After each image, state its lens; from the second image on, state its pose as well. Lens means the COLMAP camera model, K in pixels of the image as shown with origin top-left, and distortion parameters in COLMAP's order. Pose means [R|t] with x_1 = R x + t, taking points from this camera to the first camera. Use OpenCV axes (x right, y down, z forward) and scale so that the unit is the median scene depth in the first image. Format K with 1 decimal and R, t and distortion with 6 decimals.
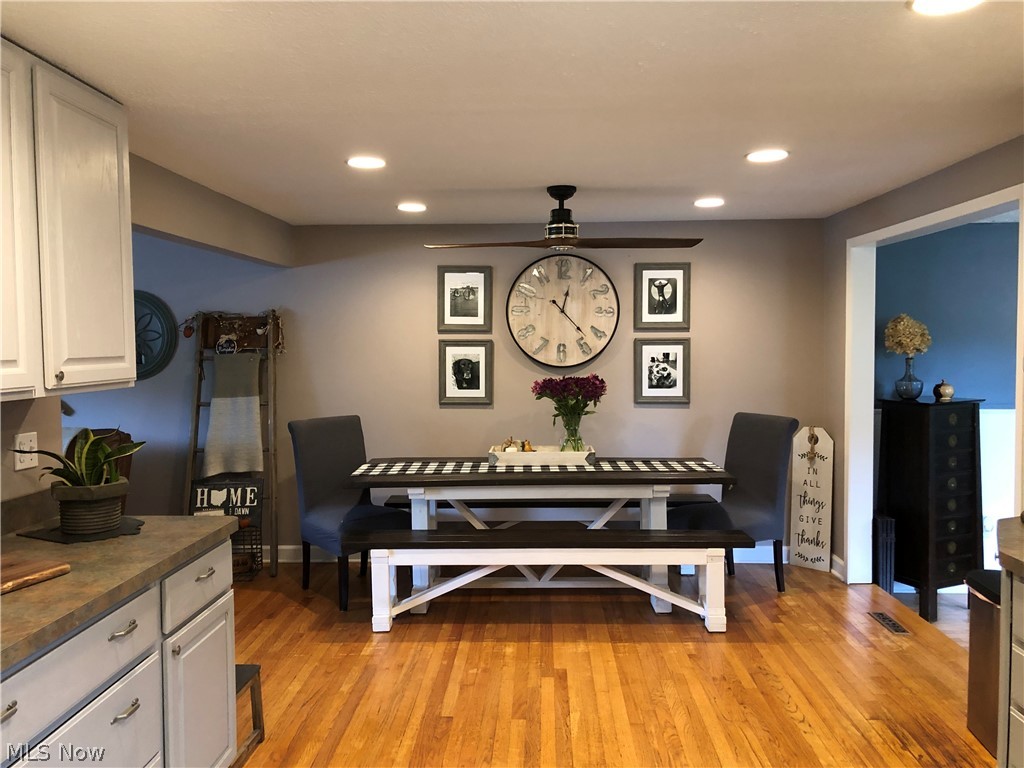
lens RADIAL K [[836.9, 0, 519.7], [0, 836.9, 368.4], [0, 0, 1]] dist [0.139937, -0.257692]
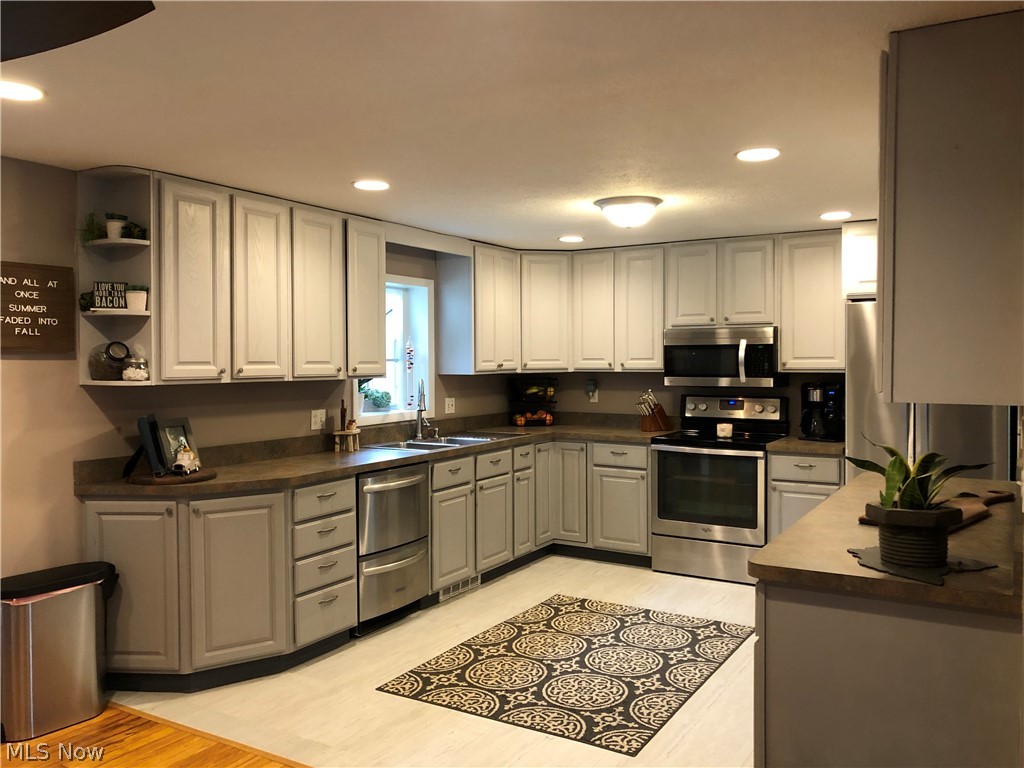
lens RADIAL K [[835.9, 0, 518.9], [0, 835.9, 379.0], [0, 0, 1]] dist [0.013086, 0.006719]
pose [[-0.875145, -0.001853, 0.483857, -0.266671], [0.023691, 0.998629, 0.046674, -0.021682], [-0.483280, 0.052309, -0.873902, 0.909073]]
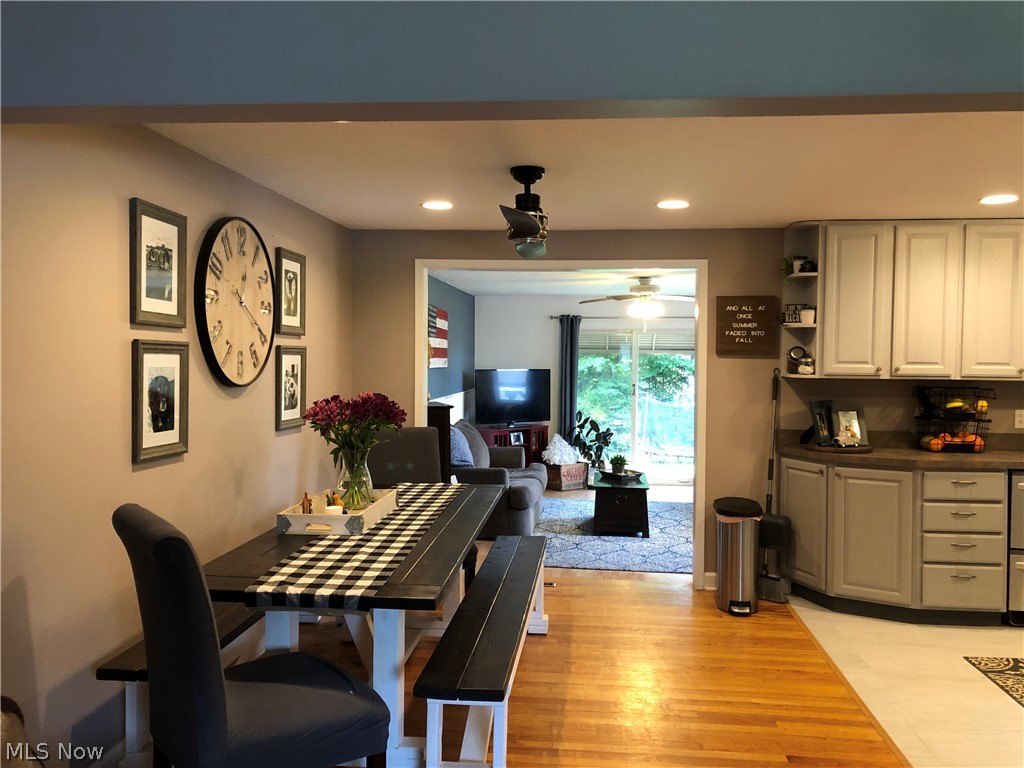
lens RADIAL K [[835.9, 0, 518.9], [0, 835.9, 379.0], [0, 0, 1]] dist [0.013086, 0.006719]
pose [[0.067219, -0.018972, 0.997558, -0.605932], [0.020626, 0.999632, 0.017622, -0.014631], [-0.997525, 0.019391, 0.067586, 0.735099]]
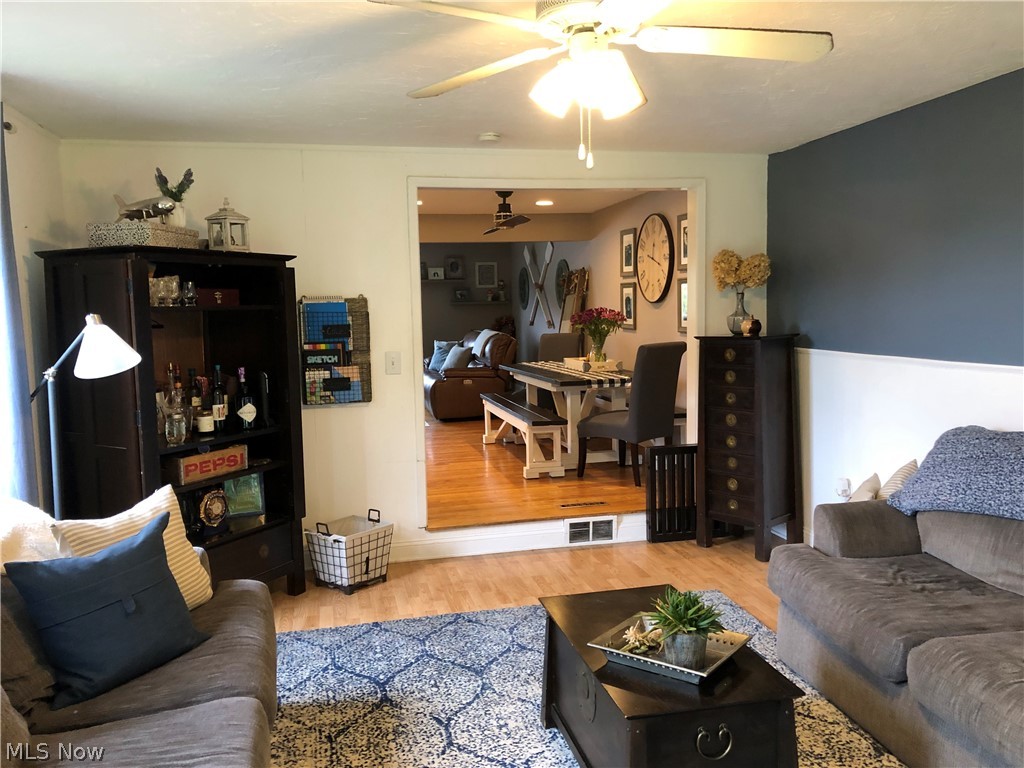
lens RADIAL K [[833.1, 0, 522.1], [0, 833.1, 379.0], [0, 0, 1]] dist [0.024035, -0.008474]
pose [[0.267939, 0.088595, -0.959354, 1.273350], [-0.009368, 0.995955, 0.089359, 0.005130], [0.963390, -0.014955, 0.267686, 0.450058]]
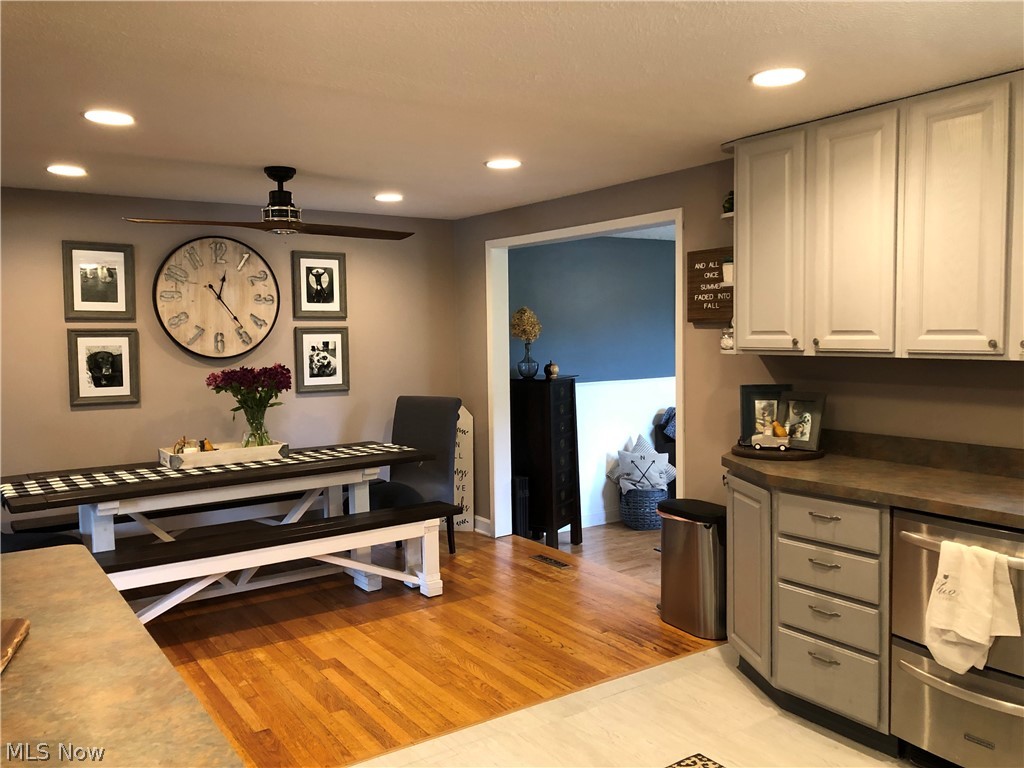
lens RADIAL K [[835.9, 0, 518.9], [0, 835.9, 379.0], [0, 0, 1]] dist [0.013086, 0.006719]
pose [[0.805464, -0.039443, 0.591331, -0.233795], [0.025944, 0.999173, 0.031307, 0.000858], [-0.592077, -0.009875, 0.805821, 0.055762]]
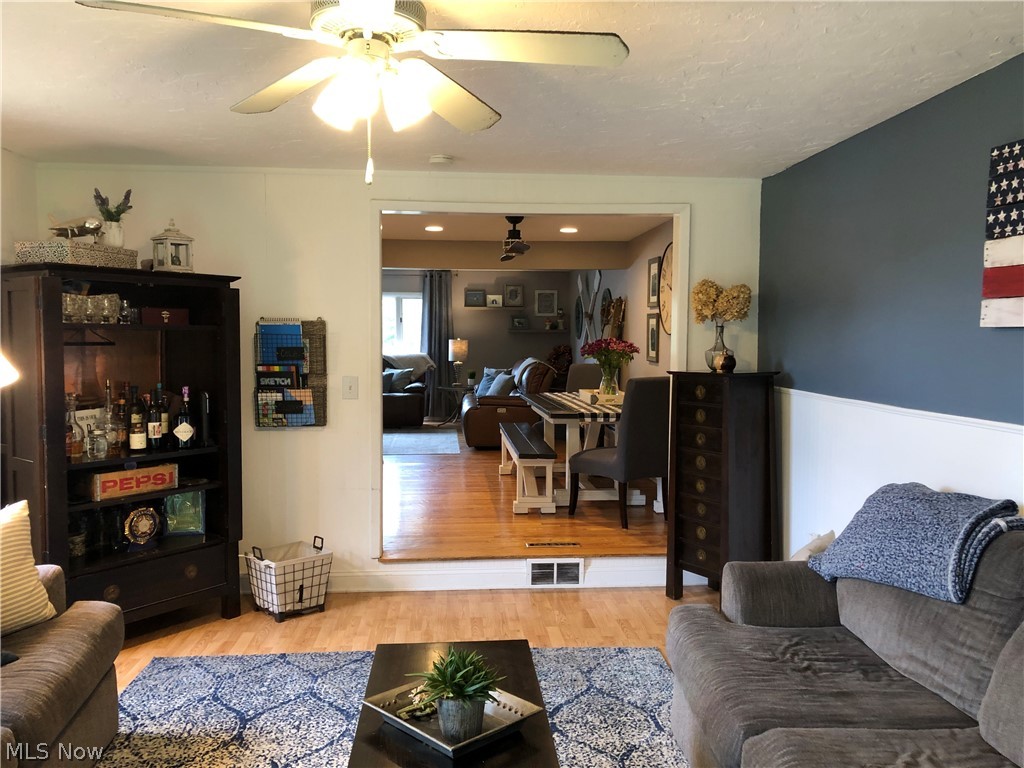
lens RADIAL K [[835.9, 0, 518.9], [0, 835.9, 379.0], [0, 0, 1]] dist [0.013086, 0.006719]
pose [[0.124807, 0.061815, -0.990254, 1.271757], [-0.036205, 0.997676, 0.057715, 0.002692], [0.991520, 0.028649, 0.126755, 0.621186]]
